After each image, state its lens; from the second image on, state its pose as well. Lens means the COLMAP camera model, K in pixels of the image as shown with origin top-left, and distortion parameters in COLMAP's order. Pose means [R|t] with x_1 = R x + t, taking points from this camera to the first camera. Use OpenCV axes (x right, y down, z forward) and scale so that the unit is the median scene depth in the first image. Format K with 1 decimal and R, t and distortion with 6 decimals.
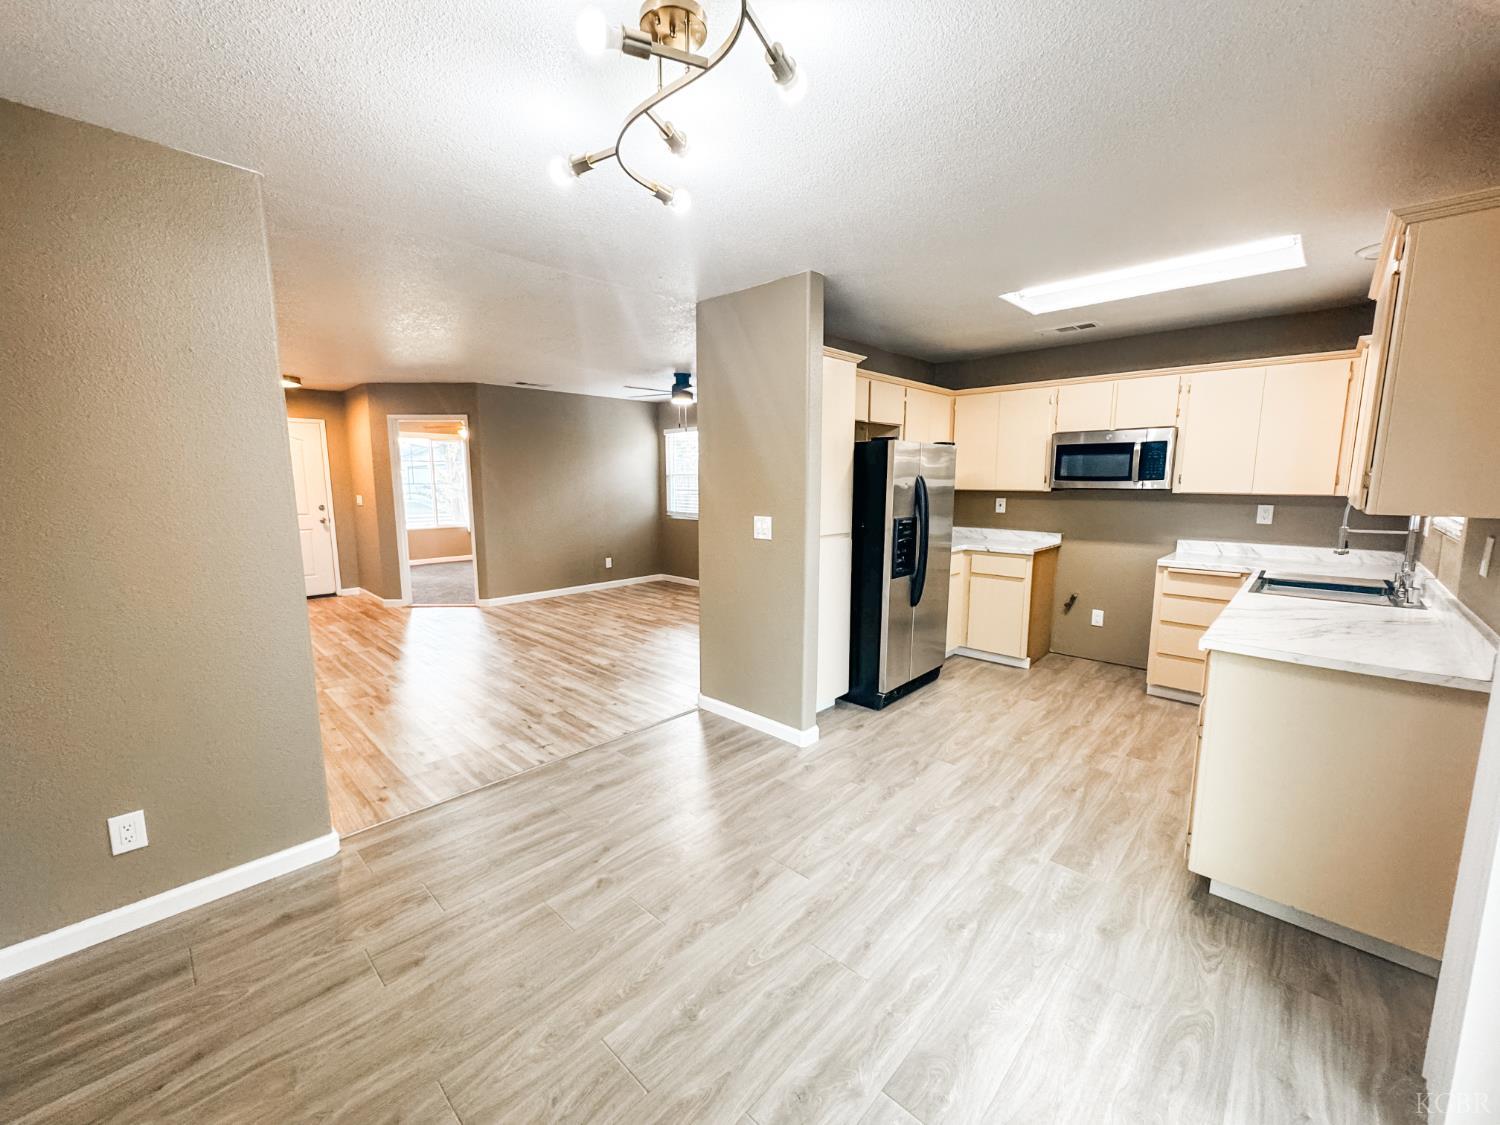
lens RADIAL K [[599.9, 0, 750.7], [0, 599.9, 562.0], [0, 0, 1]] dist [-0.003308, -0.000063]
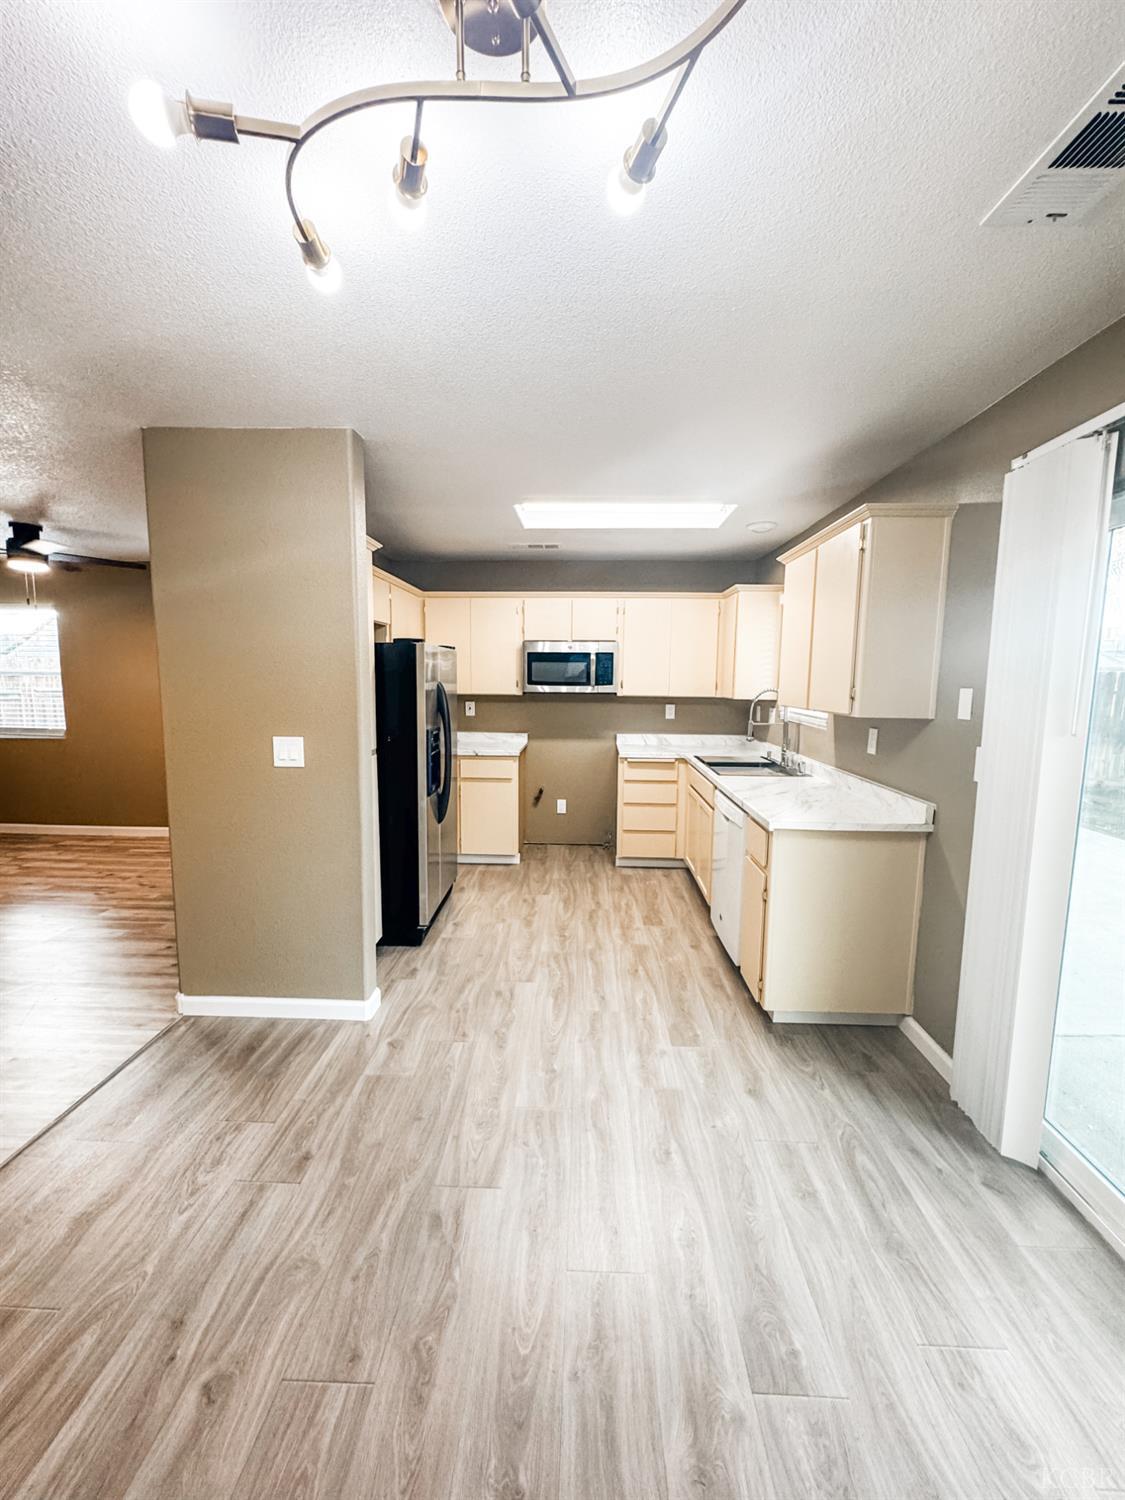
lens RADIAL K [[599.9, 0, 561.3], [0, 599.9, 748.3], [0, 0, 1]] dist [-0.003308, -0.000063]
pose [[0.750735, -0.069971, 0.656888, -0.186374], [0.082066, 0.996550, 0.012362, -0.036307], [-0.655487, 0.044628, 0.753887, 0.176859]]
